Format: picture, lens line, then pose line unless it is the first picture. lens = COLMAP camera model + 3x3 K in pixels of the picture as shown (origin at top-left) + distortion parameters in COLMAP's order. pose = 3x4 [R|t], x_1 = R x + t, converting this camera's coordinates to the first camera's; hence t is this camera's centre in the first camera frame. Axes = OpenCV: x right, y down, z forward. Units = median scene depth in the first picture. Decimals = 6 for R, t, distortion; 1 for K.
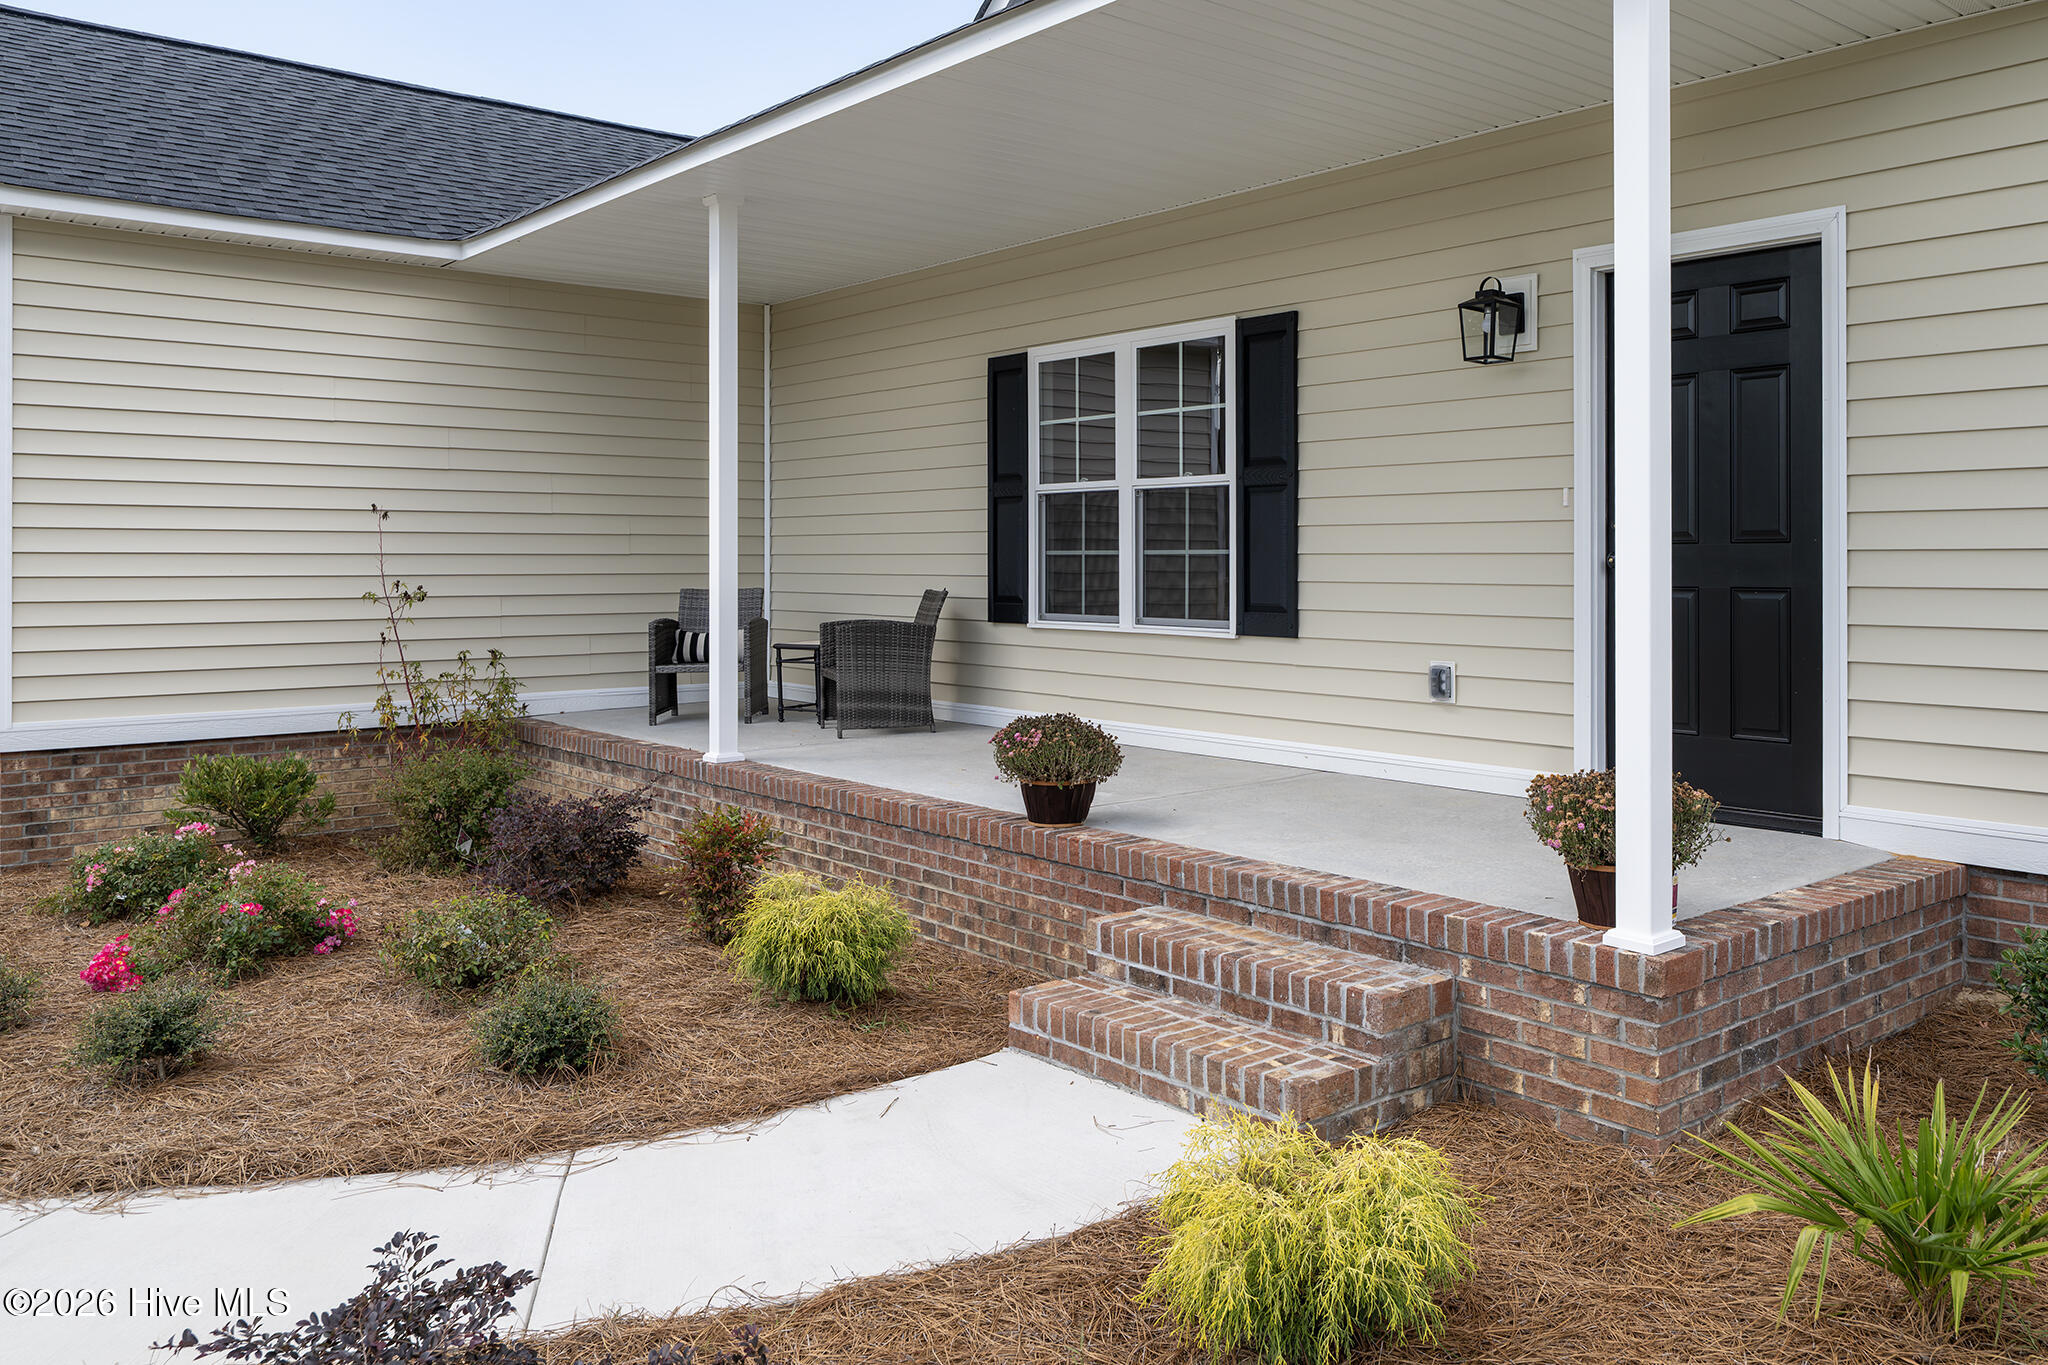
lens RADIAL K [[1551.7, 0, 1226.0], [0, 1551.7, 562.2], [0, 0, 1]] dist [0.002054, 0.002317]
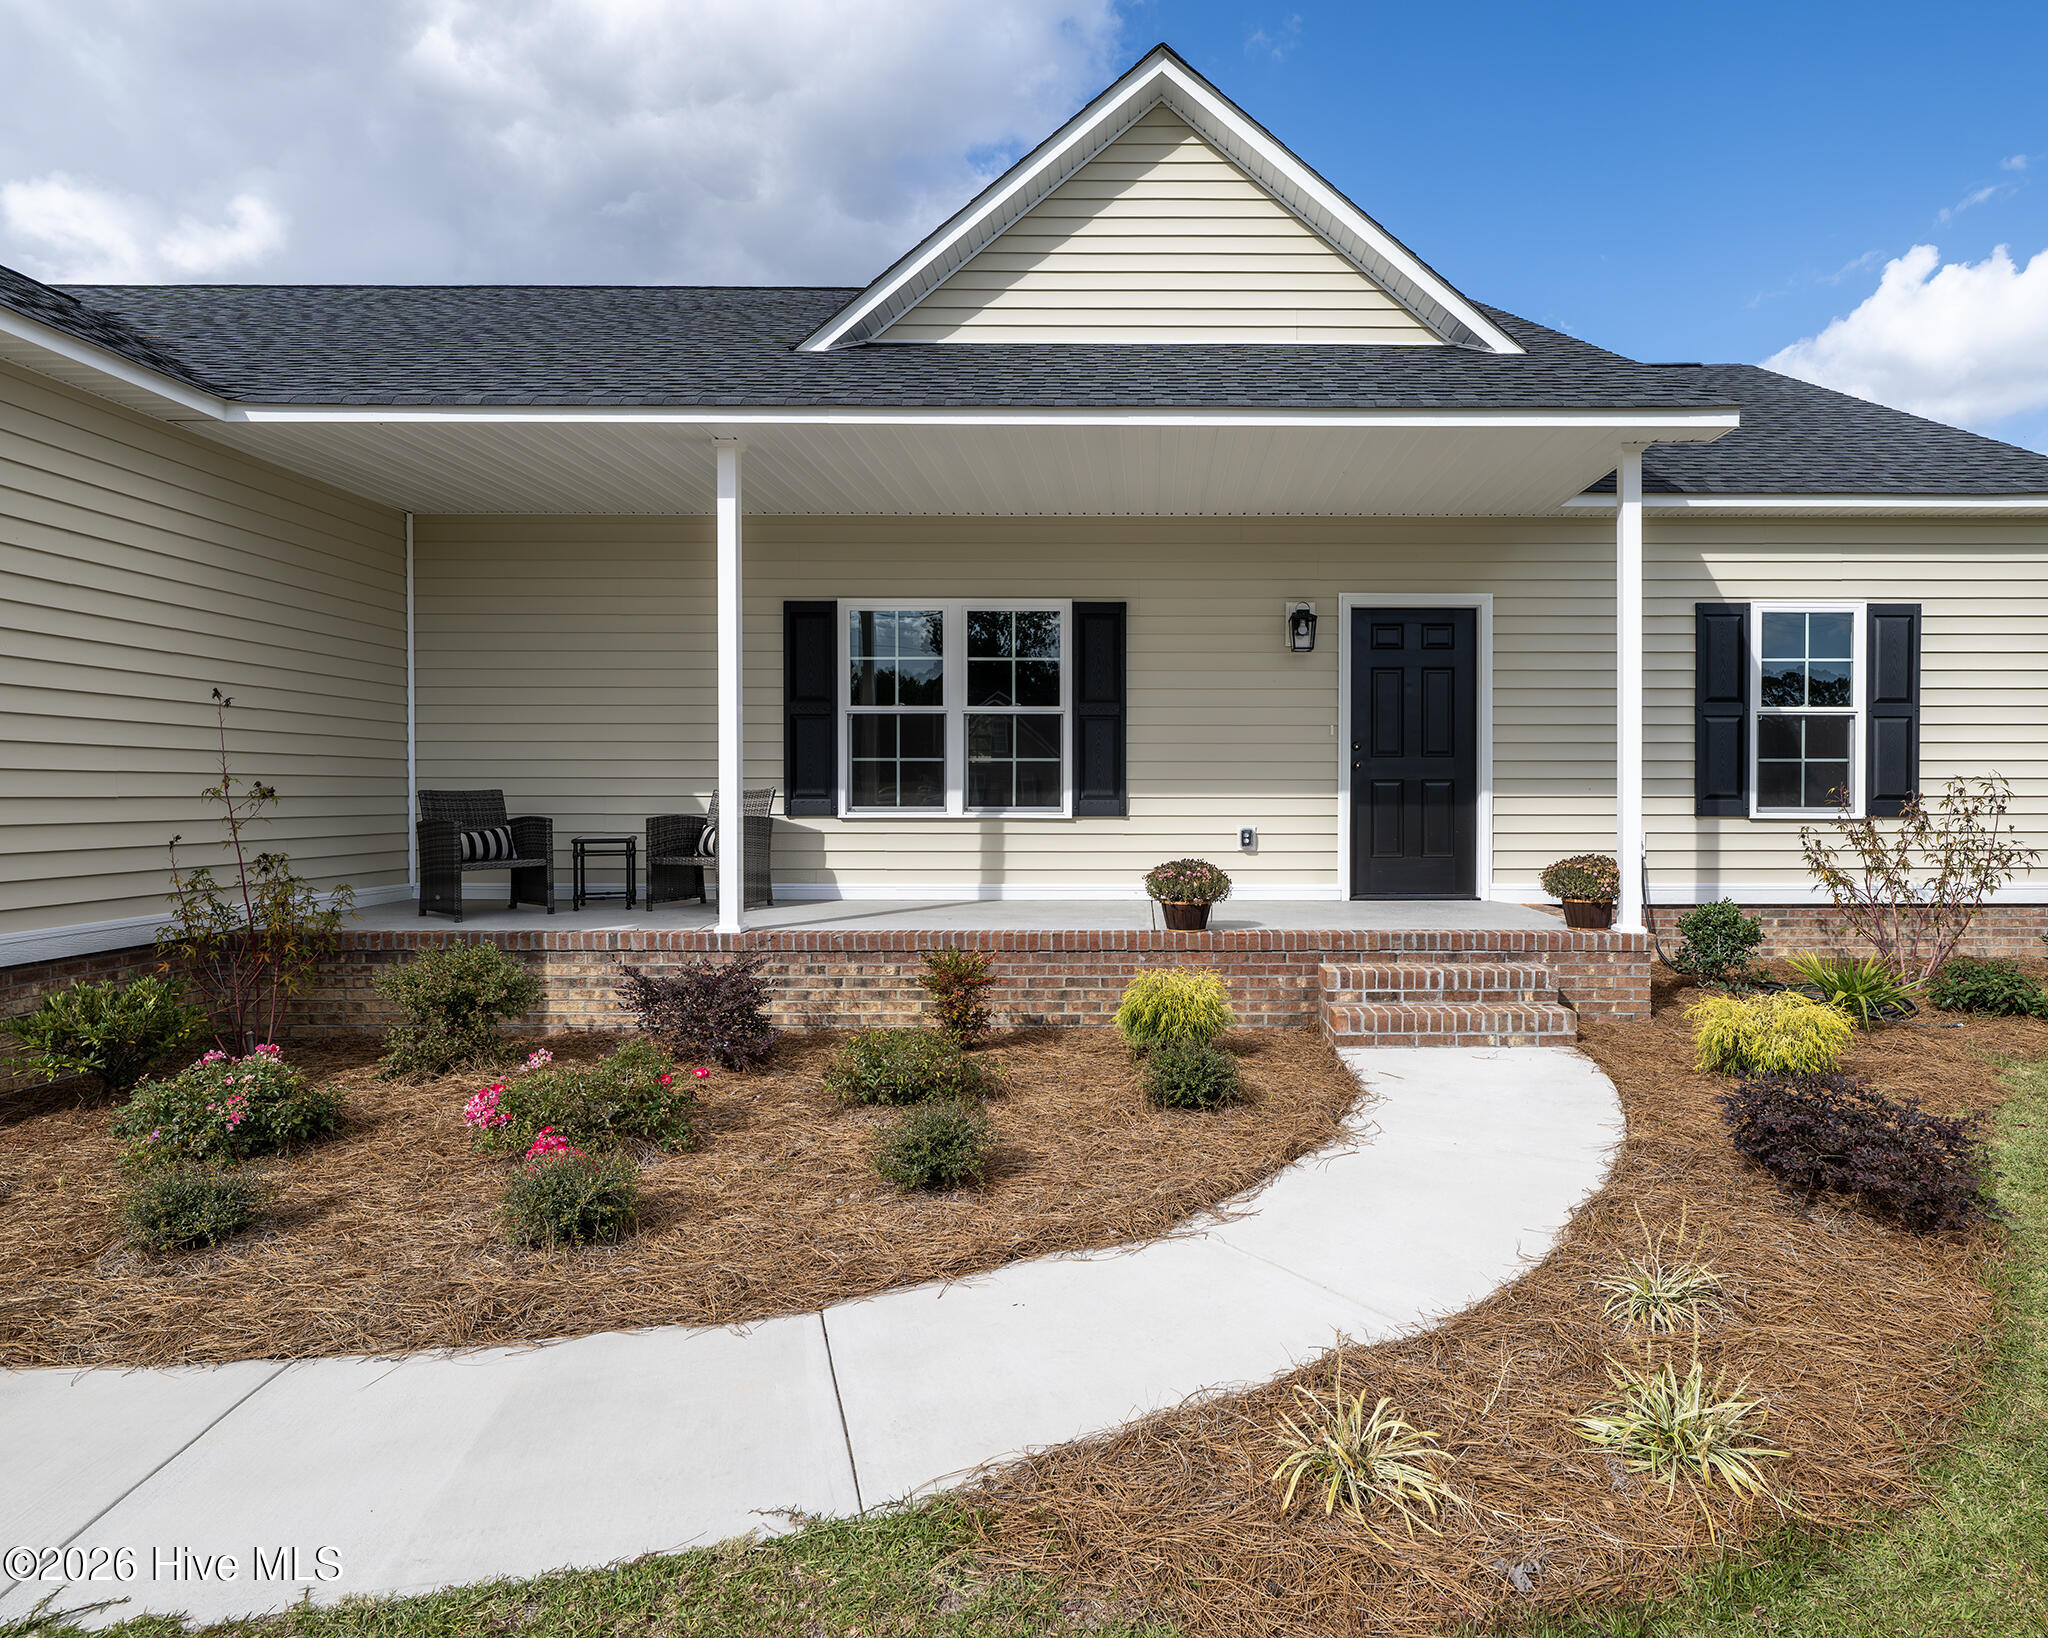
lens RADIAL K [[1216.3, 0, 1085.5], [0, 1216.3, 807.1], [0, 0, 1]] dist [0.002341, 0.000352]
pose [[0.699063, -0.009631, 0.714995, -0.971452], [0.000680, 0.999918, 0.012803, 0.028458], [-0.715059, -0.008464, 0.699012, 0.216120]]
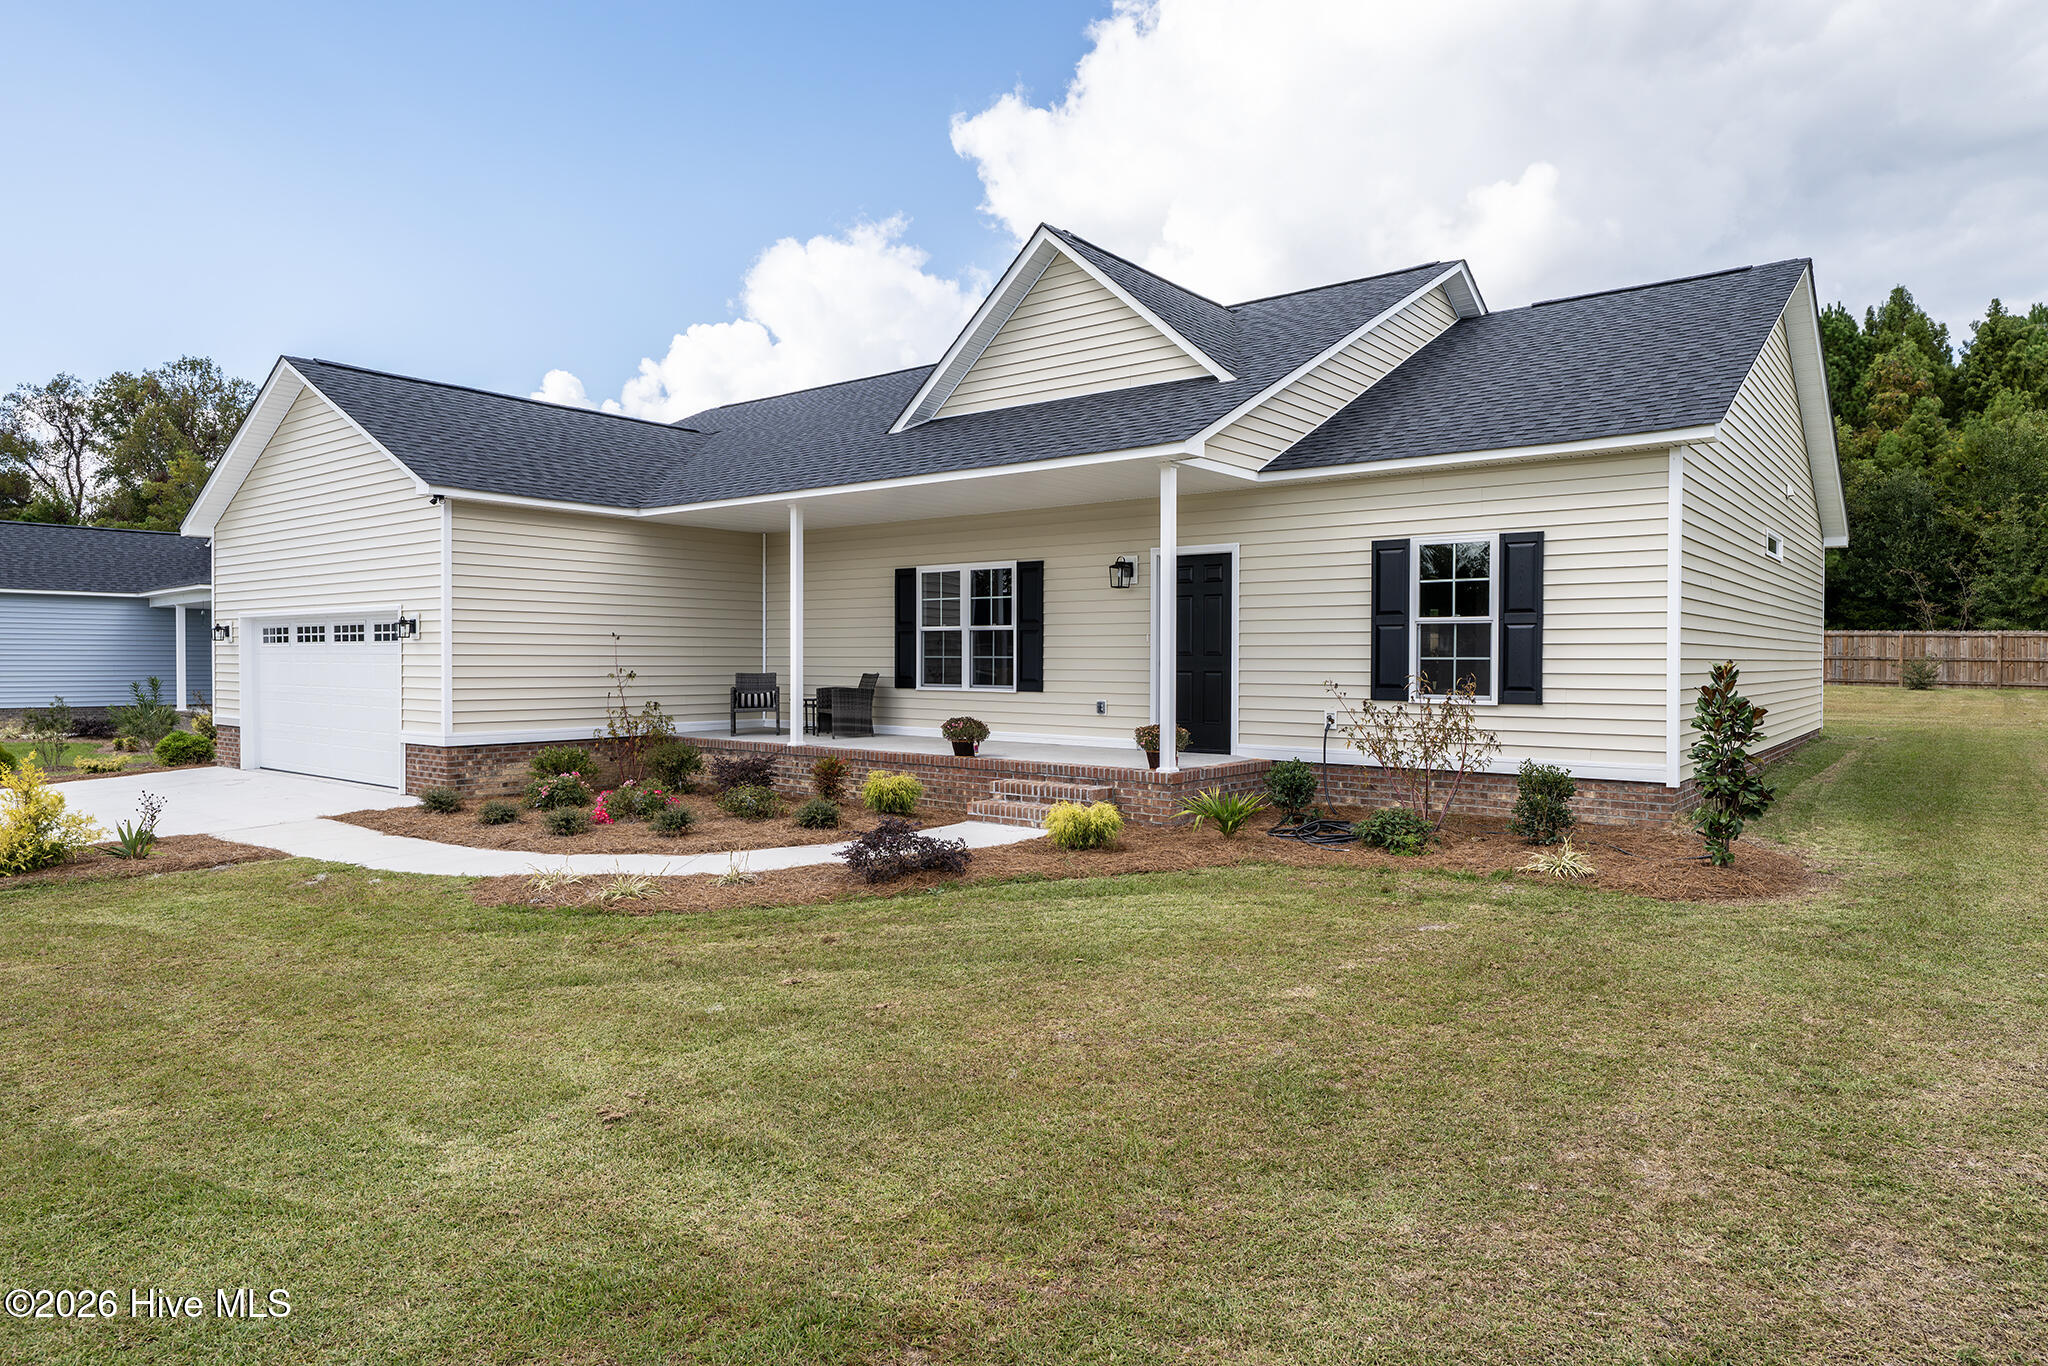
lens RADIAL K [[1160.0, 0, 1081.4], [0, 1160.0, 685.6], [0, 0, 1]] dist [0.003327, 0.001495]
pose [[0.988272, -0.000418, 0.152706, -0.204988], [-0.002935, 0.999760, 0.021730, -0.002429], [-0.152678, -0.021924, 0.988033, -0.986626]]
